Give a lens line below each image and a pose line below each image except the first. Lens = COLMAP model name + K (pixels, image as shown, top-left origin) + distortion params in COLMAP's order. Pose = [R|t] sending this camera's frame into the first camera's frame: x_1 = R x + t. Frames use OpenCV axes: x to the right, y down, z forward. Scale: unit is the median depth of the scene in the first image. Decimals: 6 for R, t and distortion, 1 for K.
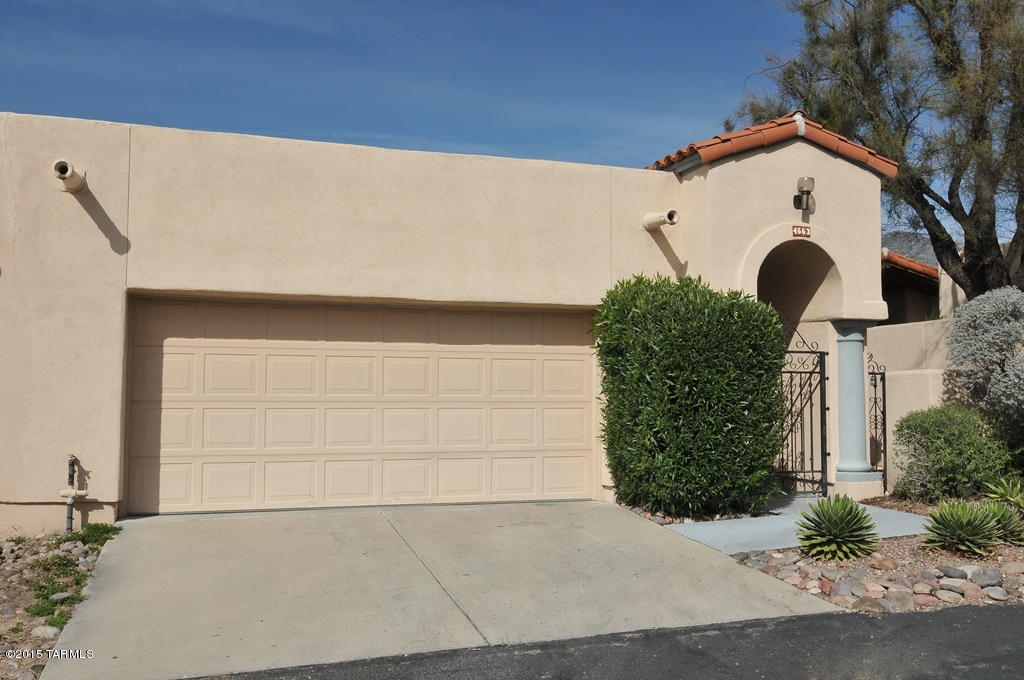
lens RADIAL K [[867.8, 0, 510.3], [0, 867.8, 356.2], [0, 0, 1]] dist [0.002785, 0.001637]
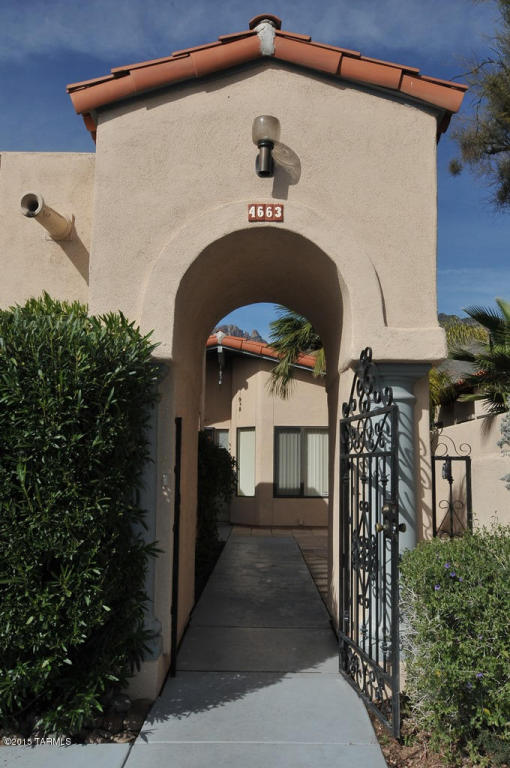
lens RADIAL K [[669.4, 0, 255.0], [0, 669.4, 384.0], [0, 0, 1]] dist [0.005748, 0.004535]
pose [[0.951446, -0.028487, -0.306496, 0.483512], [0.005591, 0.997143, -0.075324, 0.004255], [0.307766, 0.069953, 0.948887, 0.607703]]
